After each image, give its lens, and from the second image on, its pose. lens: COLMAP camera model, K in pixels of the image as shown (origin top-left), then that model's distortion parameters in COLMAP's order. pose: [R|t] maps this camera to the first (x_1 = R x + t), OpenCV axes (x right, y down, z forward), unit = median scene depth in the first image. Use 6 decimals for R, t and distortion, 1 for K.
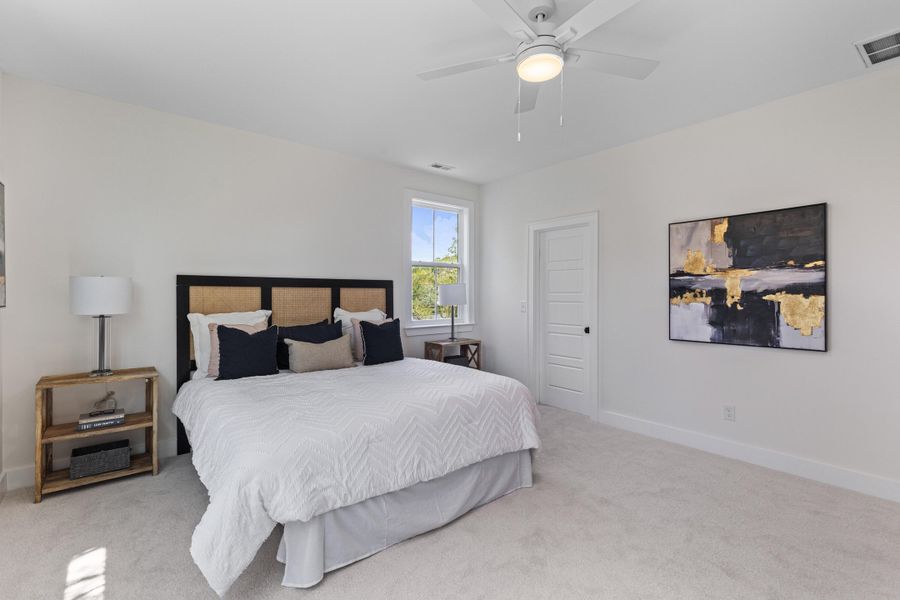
lens RADIAL K [[406.5, 0, 450.1], [0, 406.5, 295.3], [0, 0, 1]] dist [0.003936, -0.000111]
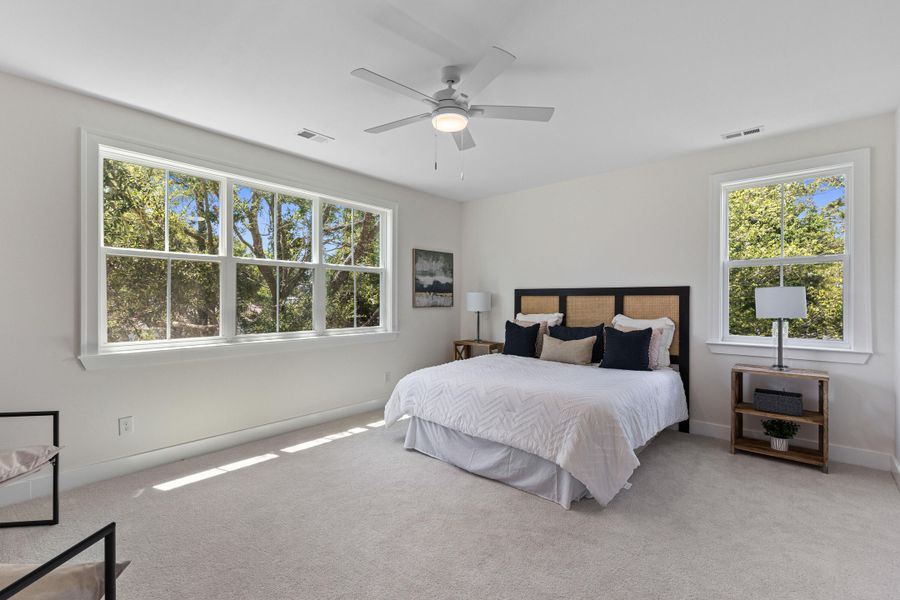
lens RADIAL K [[406.7, 0, 450.6], [0, 406.7, 303.4], [0, 0, 1]] dist [-0.000110, -0.000114]
pose [[0.139798, 0.005916, -0.990162, 0.842227], [-0.008225, 0.999955, 0.004813, 0.000555], [0.990146, 0.007471, 0.139840, 0.475156]]
